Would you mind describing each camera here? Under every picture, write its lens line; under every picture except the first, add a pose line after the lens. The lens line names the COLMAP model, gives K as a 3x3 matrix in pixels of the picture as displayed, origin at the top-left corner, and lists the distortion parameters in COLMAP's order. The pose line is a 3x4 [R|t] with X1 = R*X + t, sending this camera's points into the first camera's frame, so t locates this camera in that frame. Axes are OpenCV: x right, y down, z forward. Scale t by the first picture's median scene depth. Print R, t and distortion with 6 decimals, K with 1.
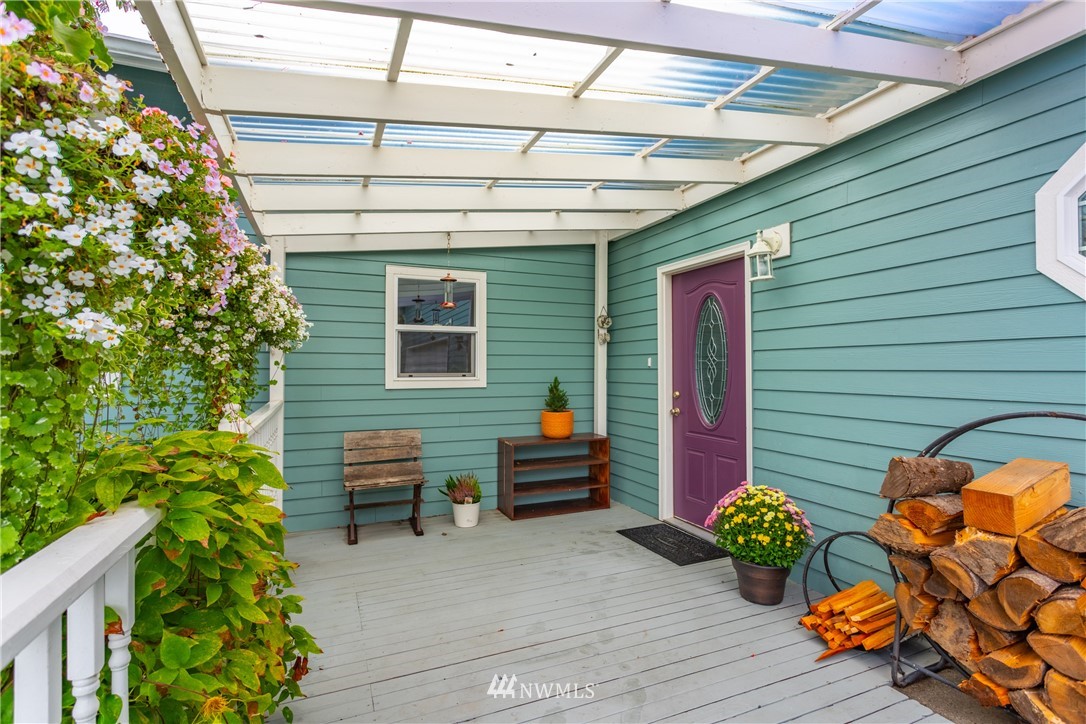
lens RADIAL K [[511.8, 0, 538.2], [0, 511.8, 360.7], [0, 0, 1]] dist [0.005996, 0.000627]
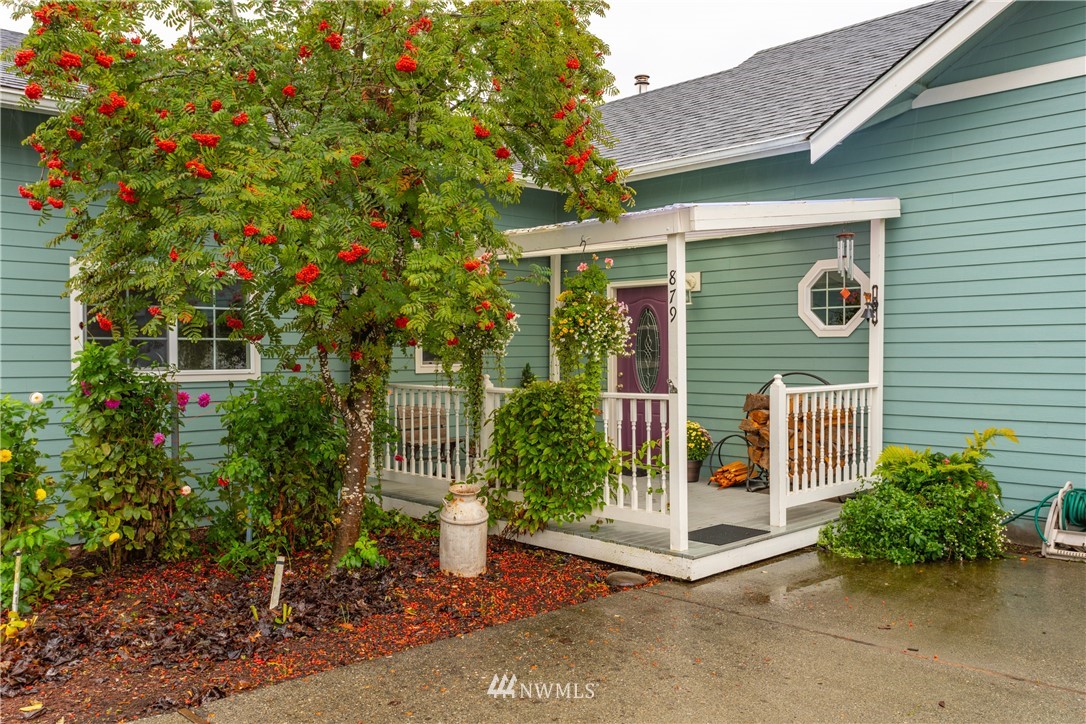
lens RADIAL K [[946.4, 0, 543.0], [0, 946.4, 362.0], [0, 0, 1]] dist [0.006694, 0.002293]
pose [[0.930643, -0.007262, 0.365856, -1.372361], [-0.001981, 0.999688, 0.024881, -0.050526], [-0.365923, -0.023880, 0.930339, -2.086965]]
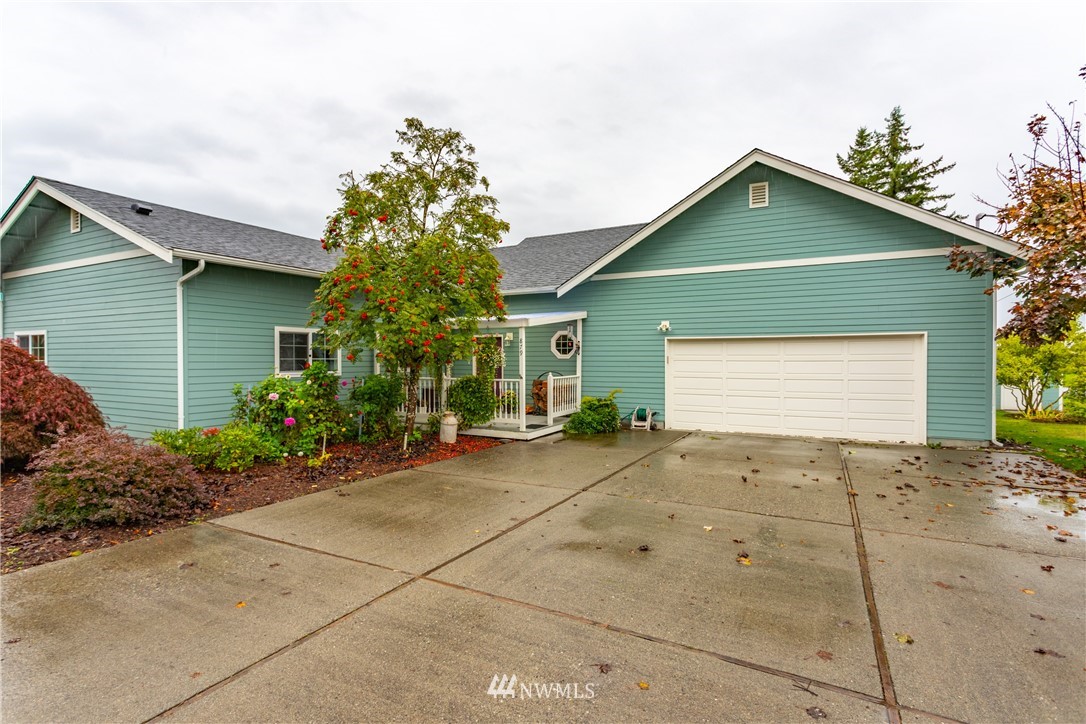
lens RADIAL K [[522.2, 0, 536.2], [0, 522.2, 357.2], [0, 0, 1]] dist [-0.002836, -0.000745]
pose [[0.781618, 0.000870, 0.623757, -2.623582], [-0.009063, 0.999909, 0.009961, -0.122500], [-0.623692, -0.013439, 0.781555, -3.205244]]
